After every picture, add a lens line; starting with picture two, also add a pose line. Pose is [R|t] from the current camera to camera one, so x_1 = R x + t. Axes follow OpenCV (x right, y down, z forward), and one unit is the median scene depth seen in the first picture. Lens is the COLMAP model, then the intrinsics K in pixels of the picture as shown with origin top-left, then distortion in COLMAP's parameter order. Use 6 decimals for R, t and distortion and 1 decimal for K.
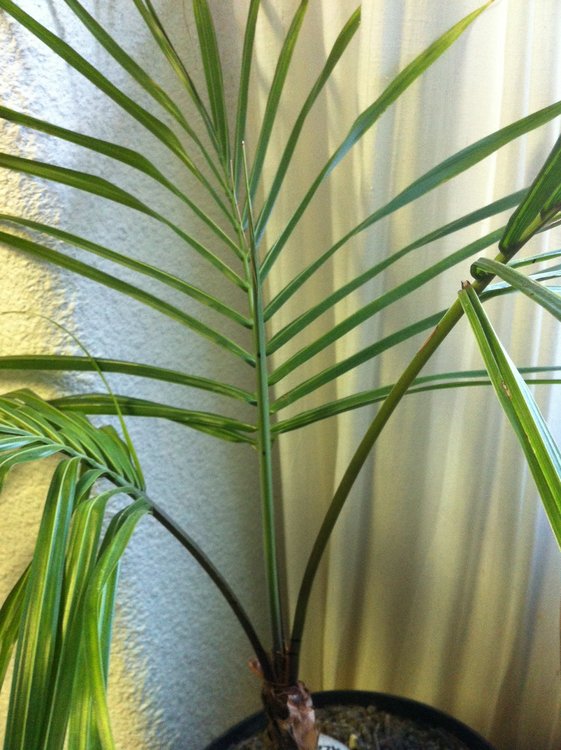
lens RADIAL K [[733.7, 0, 280.1], [0, 733.7, 378.5], [0, 0, 1]] dist [0.006290, 0.000000]
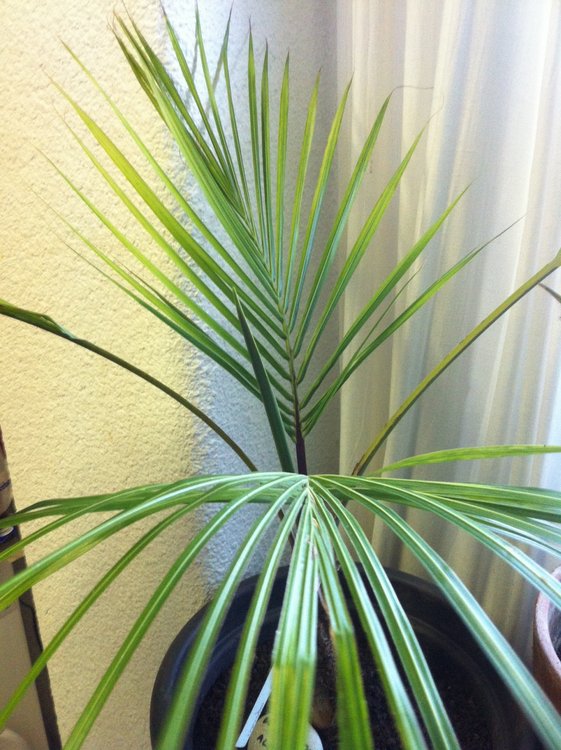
lens RADIAL K [[733.7, 0, 280.7], [0, 733.7, 374.1], [0, 0, 1]] dist [0.006290, 0.000000]
pose [[0.987079, 0.105239, -0.120832, 0.046179], [-0.109077, 0.993704, -0.025582, 0.003176], [0.117379, 0.038431, 0.992343, -0.356898]]
